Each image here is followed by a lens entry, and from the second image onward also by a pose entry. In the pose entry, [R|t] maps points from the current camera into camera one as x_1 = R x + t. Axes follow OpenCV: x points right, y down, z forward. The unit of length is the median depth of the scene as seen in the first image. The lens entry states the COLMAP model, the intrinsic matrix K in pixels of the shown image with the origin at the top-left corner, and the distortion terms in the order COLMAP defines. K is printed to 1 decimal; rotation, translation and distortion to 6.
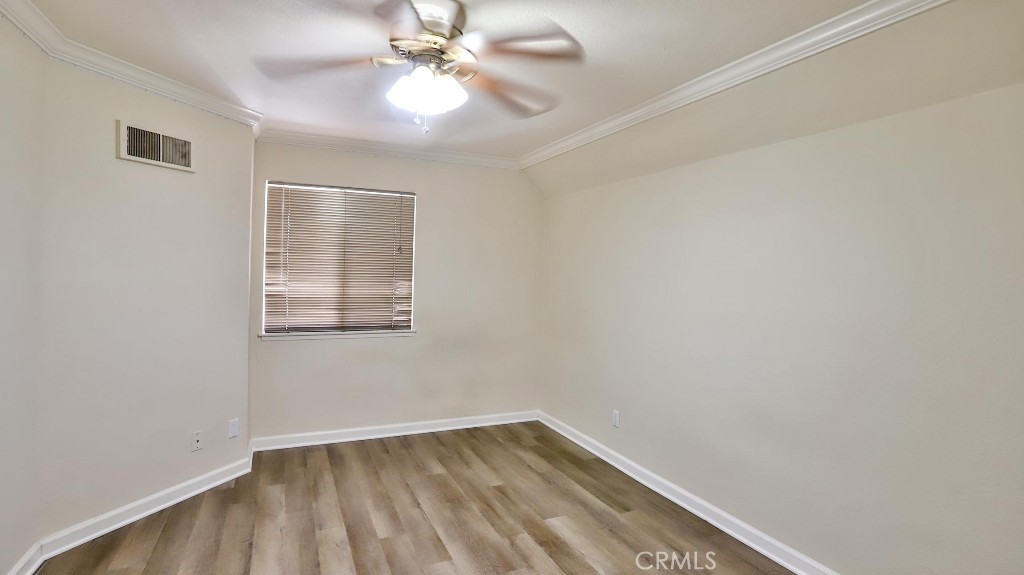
lens RADIAL K [[496.0, 0, 512.0], [0, 496.0, 287.5], [0, 0, 1]] dist [-0.023344, 0.000814]
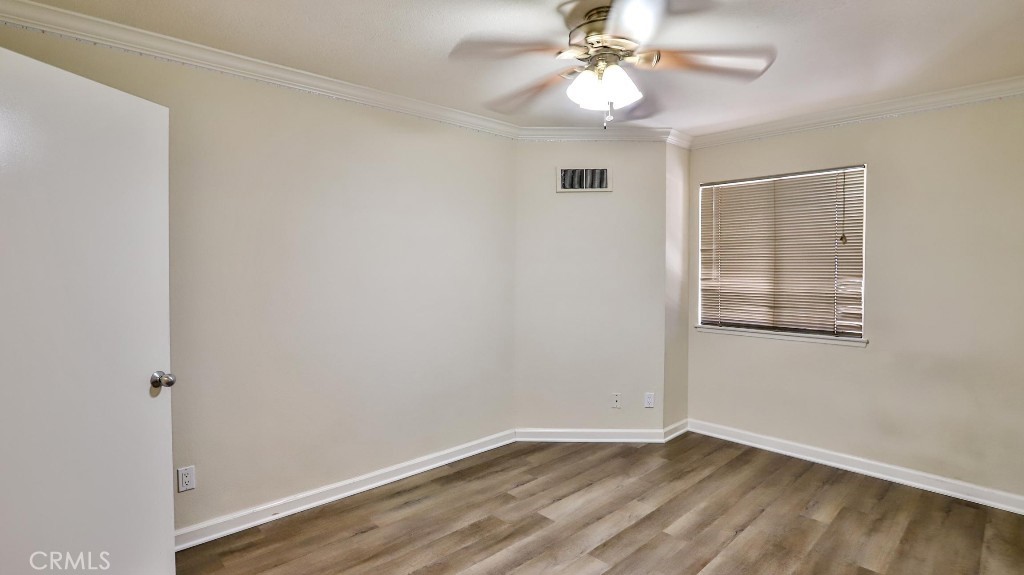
lens RADIAL K [[496.0, 0, 512.0], [0, 496.0, 287.5], [0, 0, 1]] dist [-0.023344, 0.000814]
pose [[0.319623, 0.017360, -0.947386, 0.396343], [-0.019558, 0.999740, 0.011721, 0.006562], [0.947343, 0.014783, 0.319879, 0.266179]]
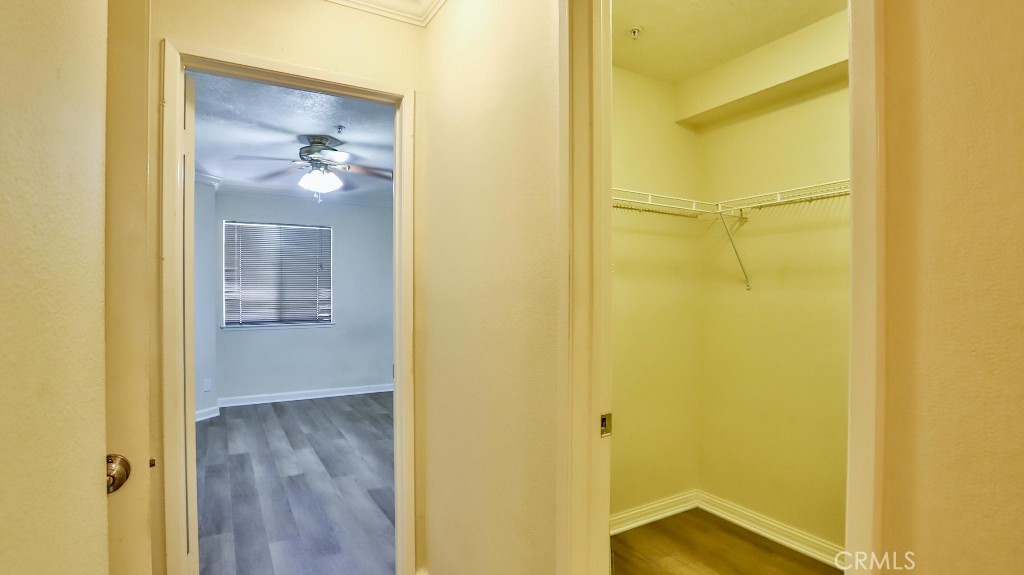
lens RADIAL K [[493.6, 0, 513.8], [0, 493.6, 307.9], [0, 0, 1]] dist [-0.022571, 0.000101]
pose [[0.994195, -0.026941, 0.104167, 0.198321], [0.027043, 0.999634, 0.000429, 0.063970], [-0.104141, 0.002390, 0.994560, -0.533639]]
